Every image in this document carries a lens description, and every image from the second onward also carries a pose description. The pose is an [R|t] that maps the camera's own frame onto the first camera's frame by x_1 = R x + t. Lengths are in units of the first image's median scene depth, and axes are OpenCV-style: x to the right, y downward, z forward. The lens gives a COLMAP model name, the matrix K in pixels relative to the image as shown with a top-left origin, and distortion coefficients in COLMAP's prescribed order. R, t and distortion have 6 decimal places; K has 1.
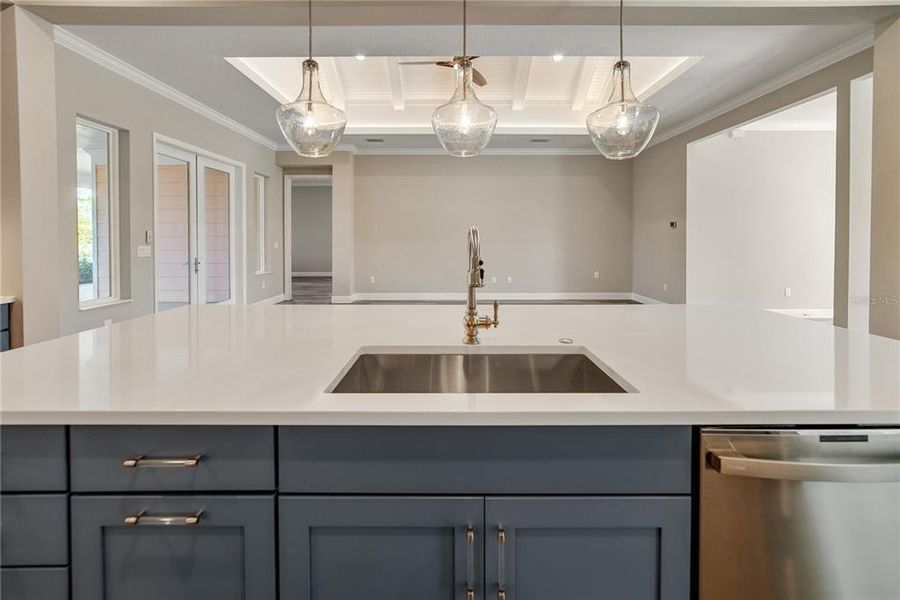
lens RADIAL K [[402.7, 0, 450.4], [0, 402.7, 241.8], [0, 0, 1]] dist [0.018125, -0.010498]
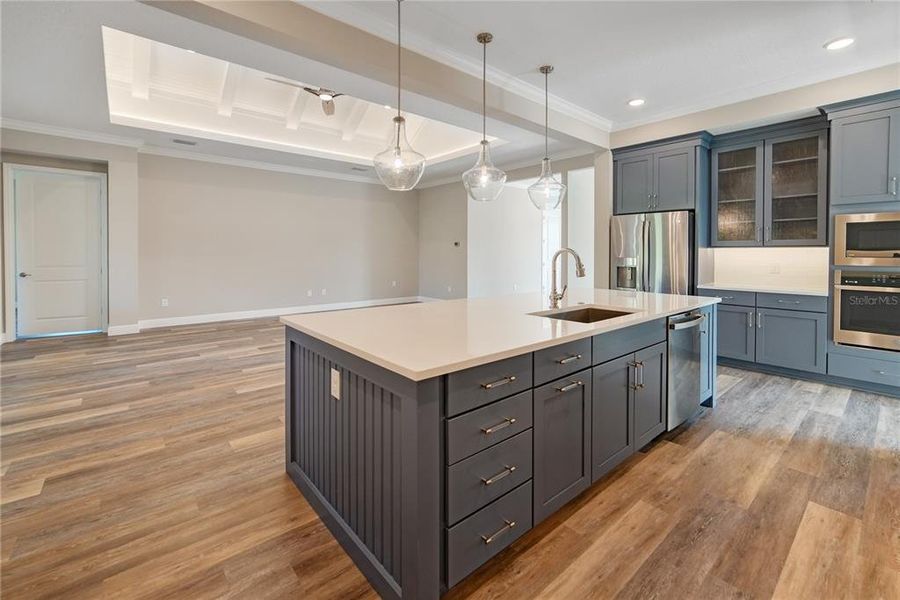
lens RADIAL K [[388.2, 0, 450.0], [0, 388.2, 257.6], [0, 0, 1]] dist [-0.000906, 0.000048]
pose [[0.761585, -0.005208, 0.648045, -0.340868], [0.005412, 0.999984, 0.001676, 0.001705], [-0.648043, 0.002231, 0.761601, -0.017114]]
